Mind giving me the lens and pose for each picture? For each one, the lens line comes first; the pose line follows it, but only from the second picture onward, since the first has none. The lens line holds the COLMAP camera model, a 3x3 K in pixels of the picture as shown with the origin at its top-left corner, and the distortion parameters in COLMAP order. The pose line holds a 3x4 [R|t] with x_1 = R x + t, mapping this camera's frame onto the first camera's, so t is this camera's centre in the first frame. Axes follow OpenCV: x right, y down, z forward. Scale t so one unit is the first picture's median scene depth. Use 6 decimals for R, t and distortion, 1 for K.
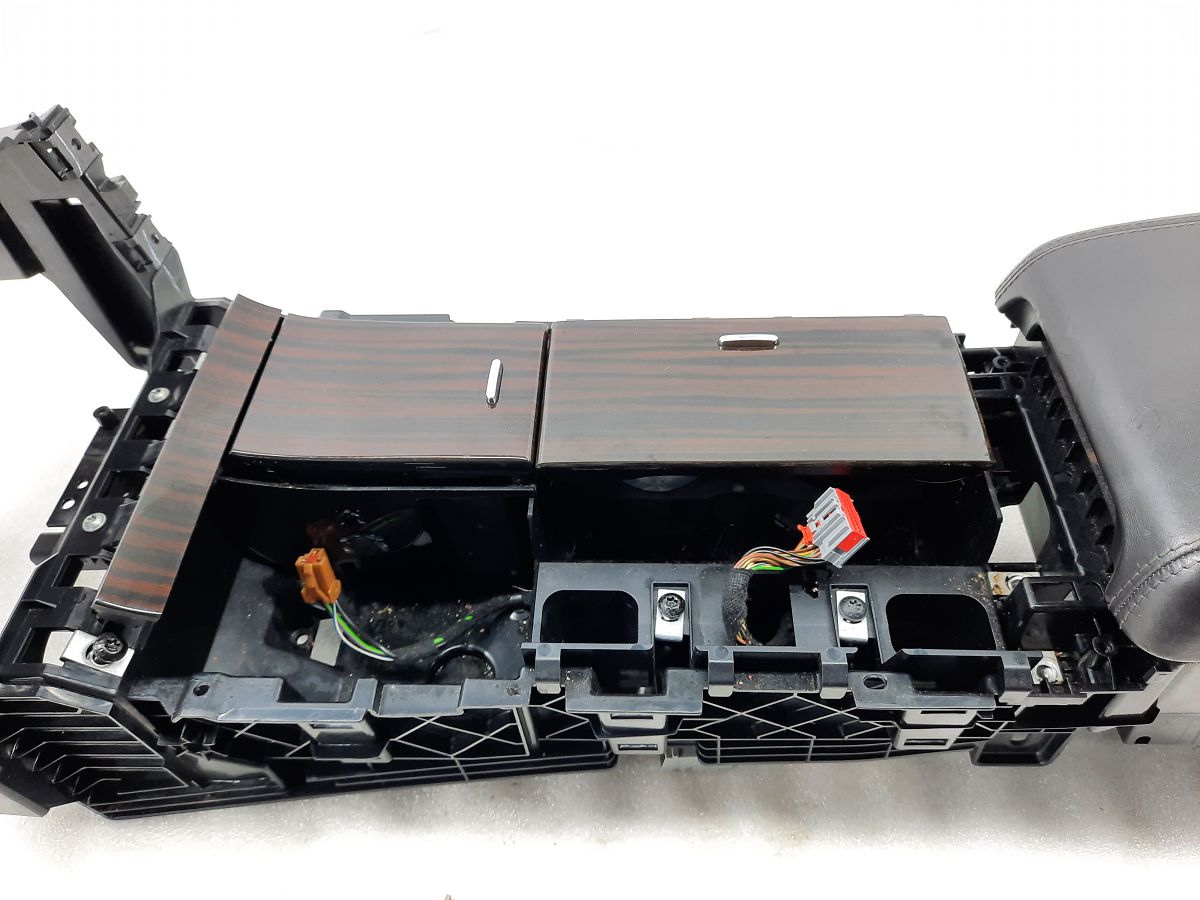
lens RADIAL K [[884.5, 0, 600.0], [0, 884.5, 450.0], [0, 0, 1]] dist [0.053425, -0.046467]
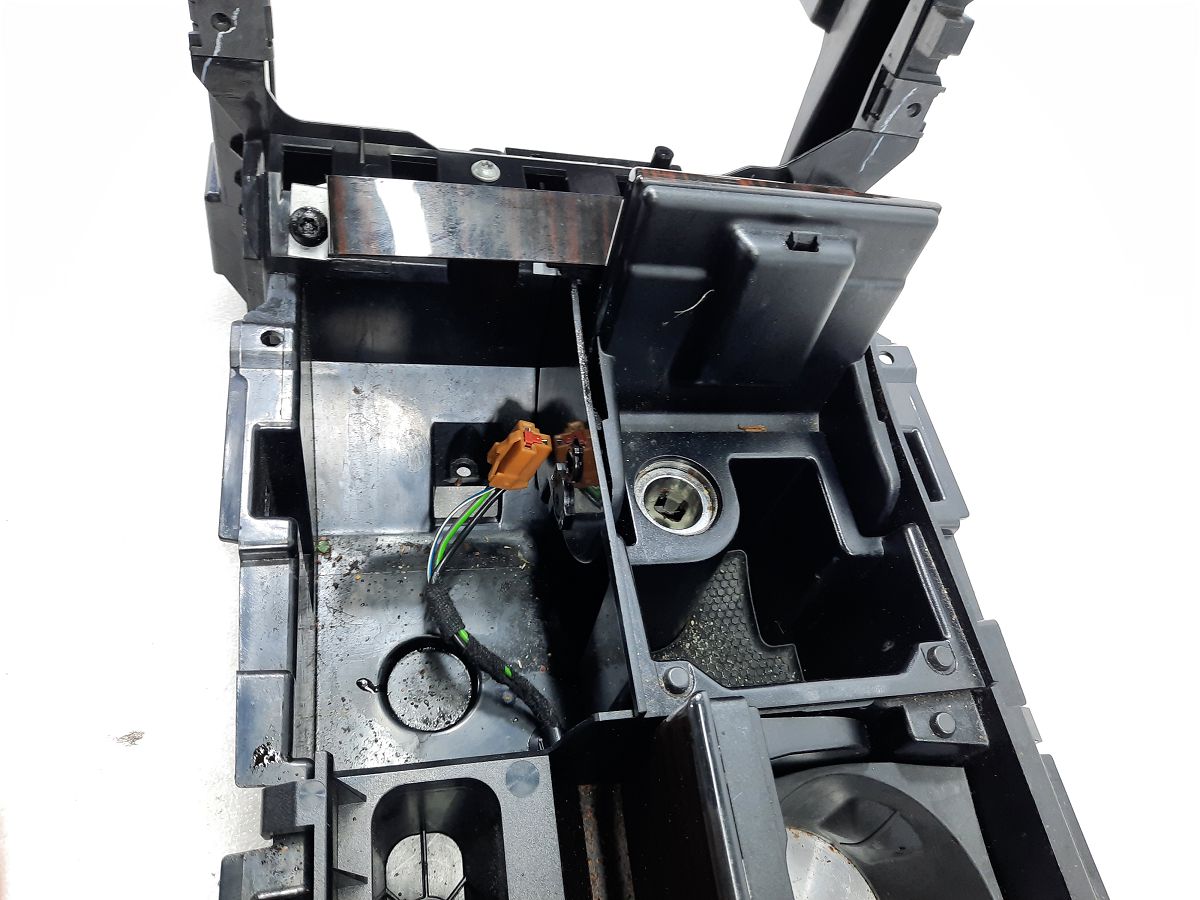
lens RADIAL K [[875.4, 0, 603.8], [0, 875.4, 456.1], [0, 0, 1]] dist [0.050984, -0.043026]
pose [[0.178351, 0.874478, -0.451087, 0.029768], [-0.887423, 0.340989, 0.310172, -0.160599], [0.425054, 0.344985, 0.836848, 0.449612]]
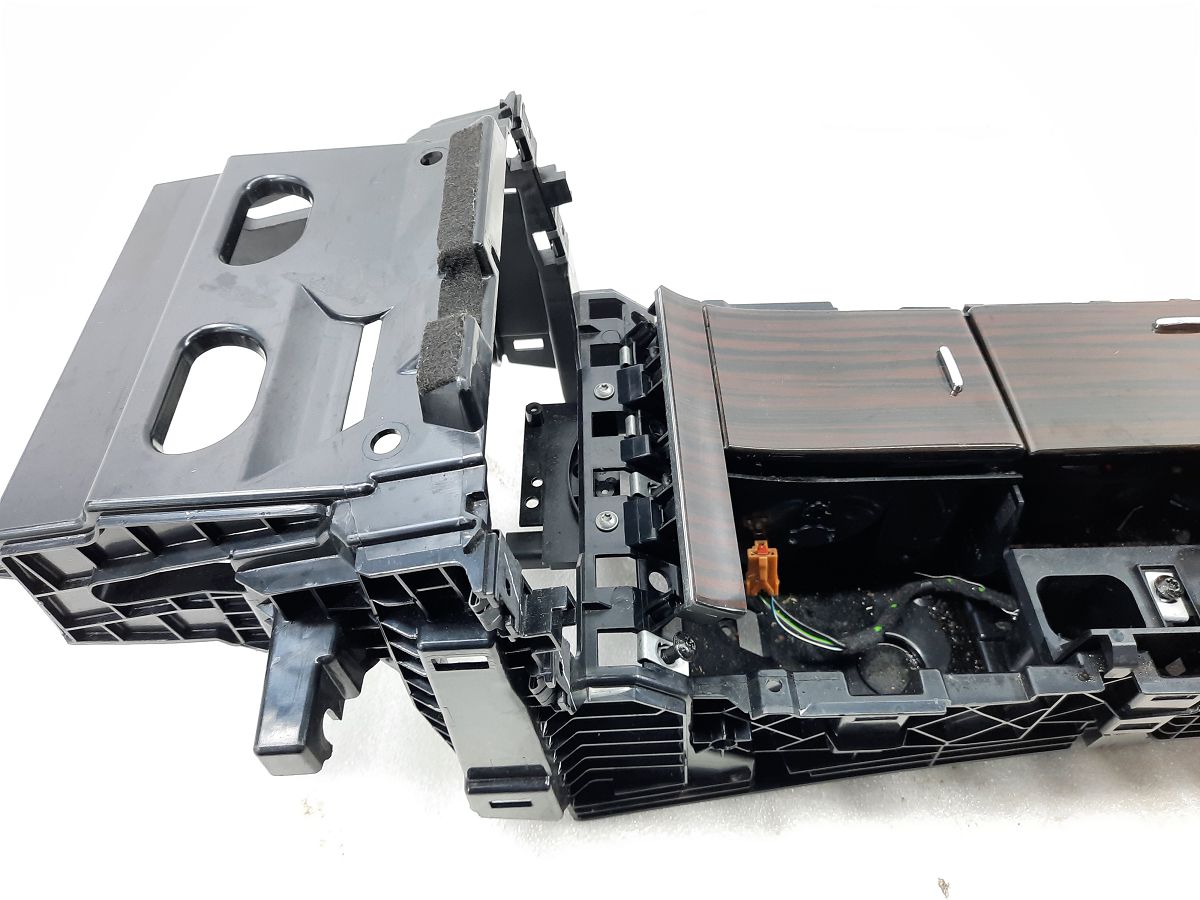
lens RADIAL K [[875.4, 0, 603.8], [0, 875.4, 456.1], [0, 0, 1]] dist [0.050984, -0.043026]
pose [[0.997426, -0.024192, 0.067493, -0.596567], [0.022410, 0.999383, 0.027029, -0.015663], [-0.068105, -0.025447, 0.997354, 0.036327]]
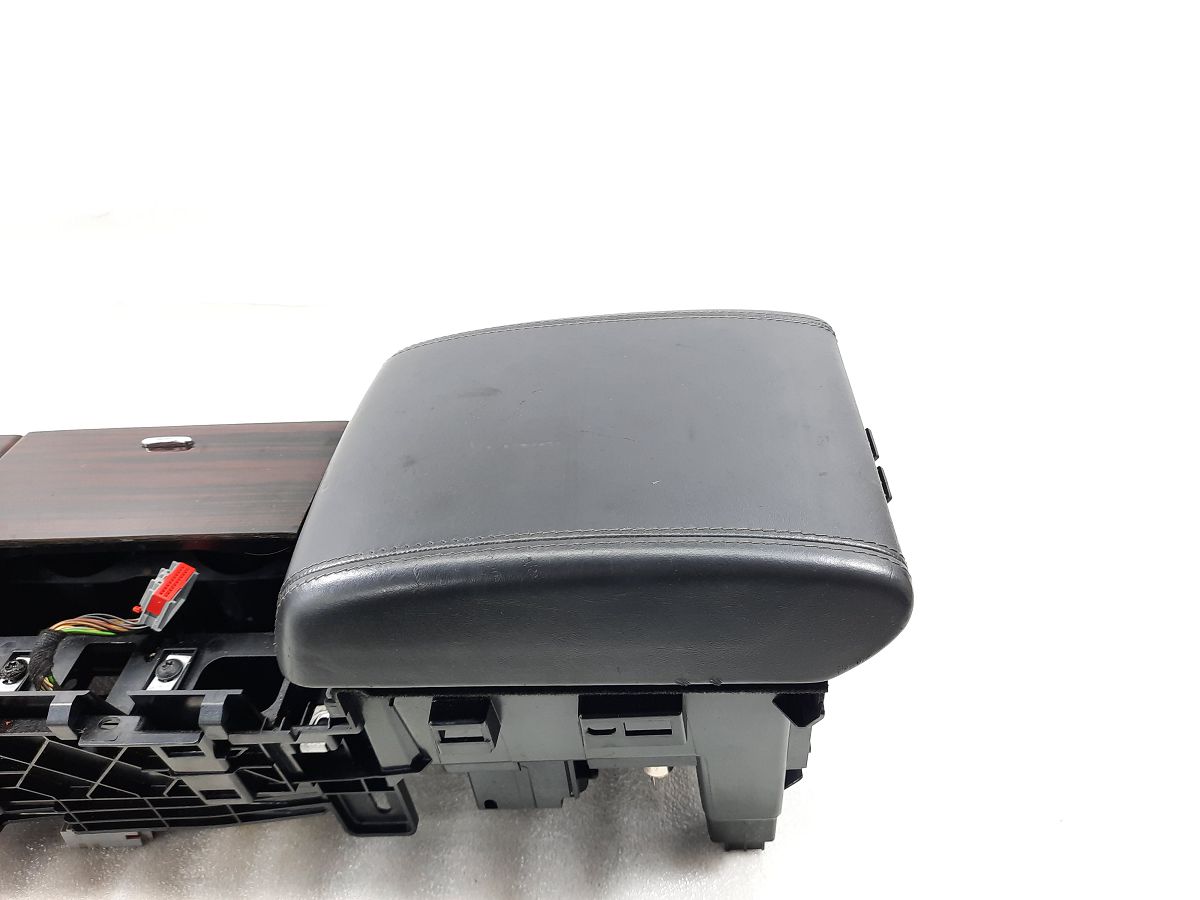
lens RADIAL K [[875.4, 0, 603.8], [0, 875.4, 456.1], [0, 0, 1]] dist [0.050984, -0.043026]
pose [[0.999696, -0.014012, -0.020294, 0.804410], [0.009984, 0.982407, -0.186483, 0.120760], [0.022550, 0.186224, 0.982248, -0.121894]]
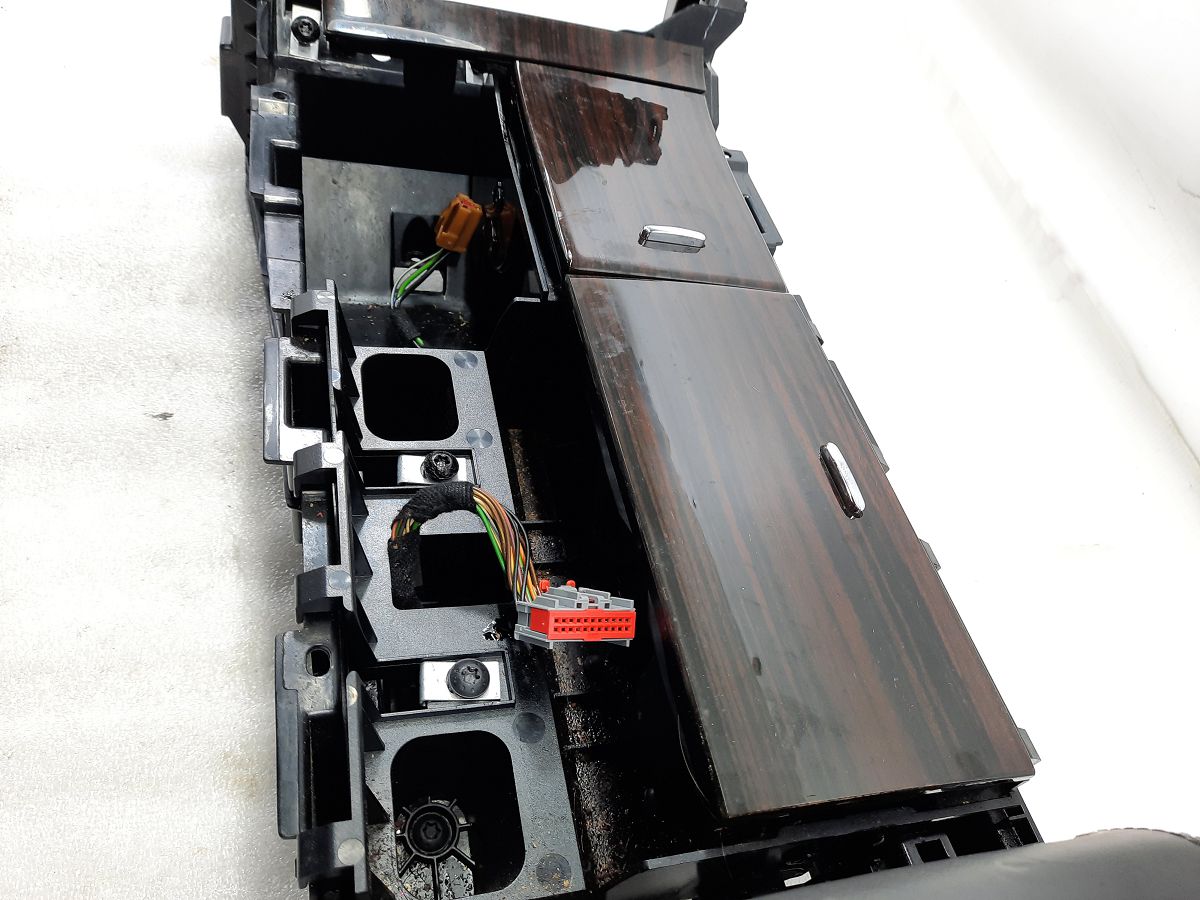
lens RADIAL K [[884.5, 0, 600.0], [0, 884.5, 450.0], [0, 0, 1]] dist [0.053425, -0.046467]
pose [[0.237689, 0.805836, -0.542340, 0.502830], [-0.891274, 0.402917, 0.208058, -0.113931], [0.386179, 0.433921, 0.813989, 0.388182]]
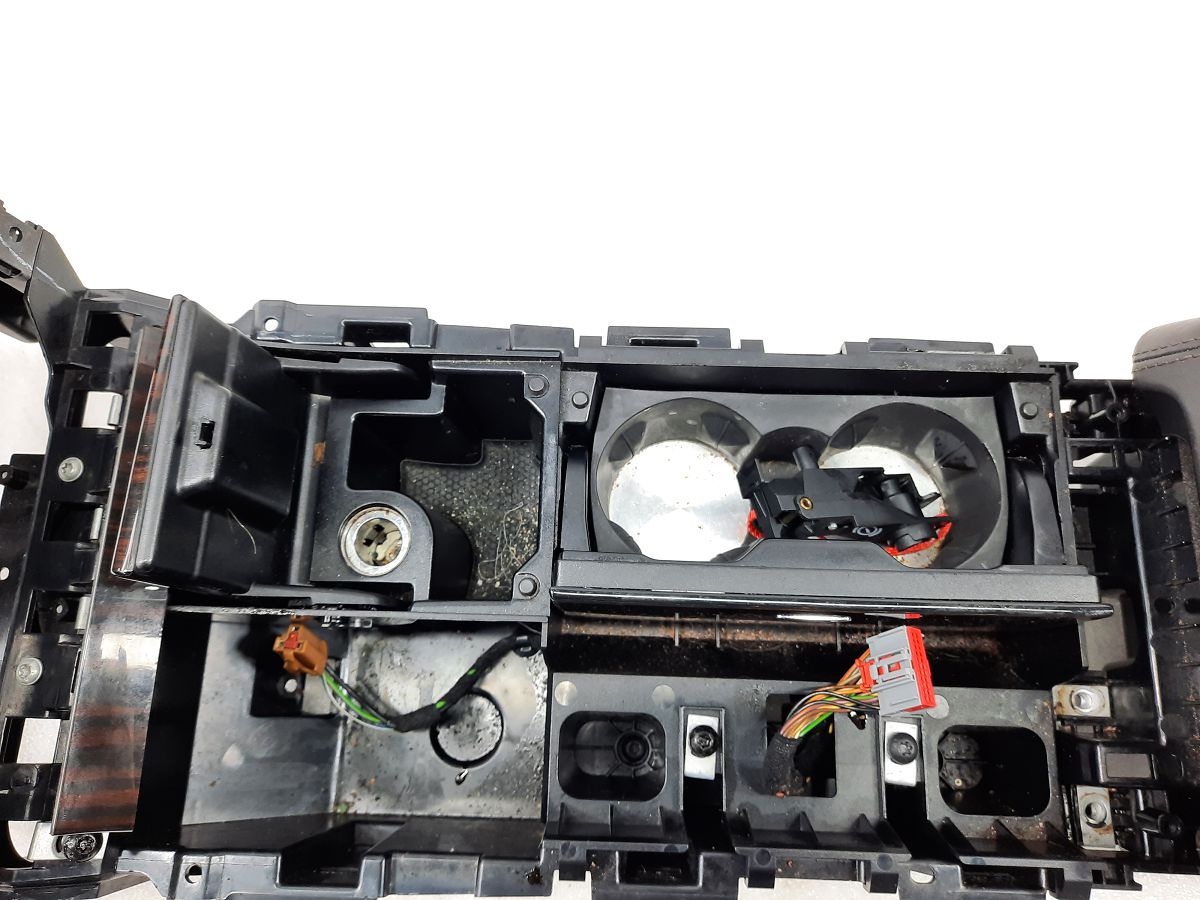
lens RADIAL K [[908.5, 0, 600.0], [0, 908.5, 450.0], [0, 0, 1]] dist [0.005762, 0.001233]
pose [[0.999561, 0.000783, 0.029629, -0.049555], [-0.013059, 0.909035, 0.416515, -0.452636], [-0.026608, -0.416718, 0.908646, 0.273384]]
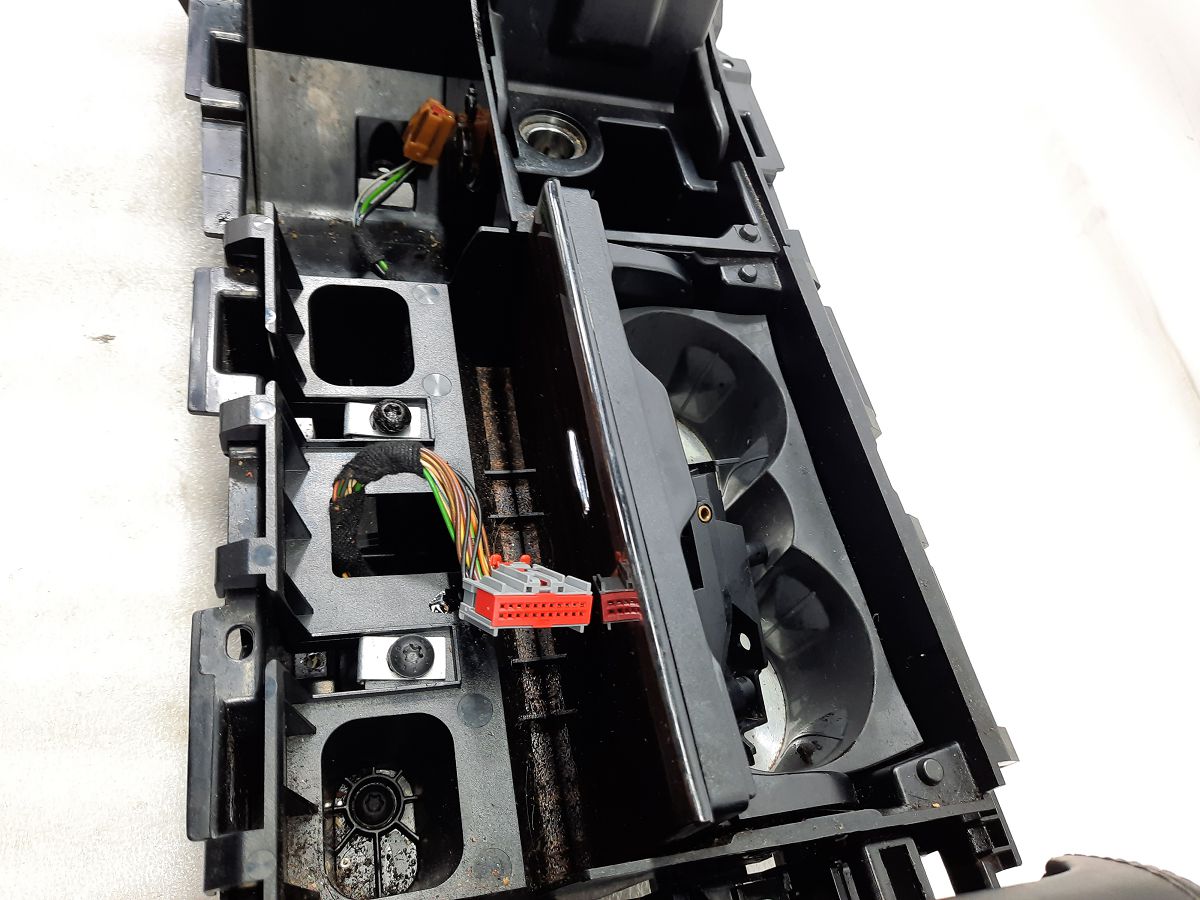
lens RADIAL K [[884.5, 0, 600.0], [0, 884.5, 450.0], [0, 0, 1]] dist [0.053425, -0.046467]
pose [[0.210034, 0.868149, -0.449669, 0.439802], [-0.903613, 0.347988, 0.249776, -0.140131], [0.373322, 0.353866, 0.857560, 0.433452]]
